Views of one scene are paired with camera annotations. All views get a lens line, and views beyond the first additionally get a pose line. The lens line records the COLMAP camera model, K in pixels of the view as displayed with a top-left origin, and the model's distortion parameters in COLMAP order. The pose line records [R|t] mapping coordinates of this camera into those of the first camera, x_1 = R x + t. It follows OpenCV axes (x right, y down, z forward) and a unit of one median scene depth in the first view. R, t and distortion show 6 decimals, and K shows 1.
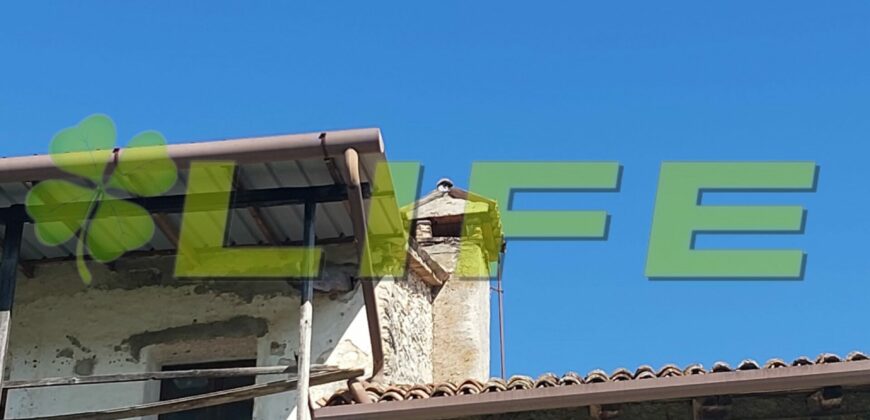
lens RADIAL K [[912.0, 0, 432.8], [0, 912.0, 206.3], [0, 0, 1]] dist [0.045100, 0.000000]
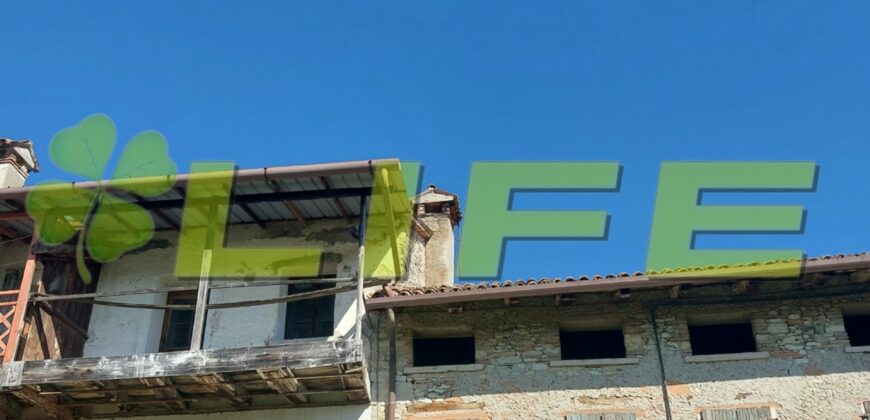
lens RADIAL K [[912.0, 0, 435.4], [0, 912.0, 211.2], [0, 0, 1]] dist [0.045100, 0.000000]
pose [[0.999989, 0.003164, 0.003390, 0.014731], [-0.003185, 0.999976, 0.006202, 0.017367], [-0.003371, -0.006213, 0.999975, -0.979353]]
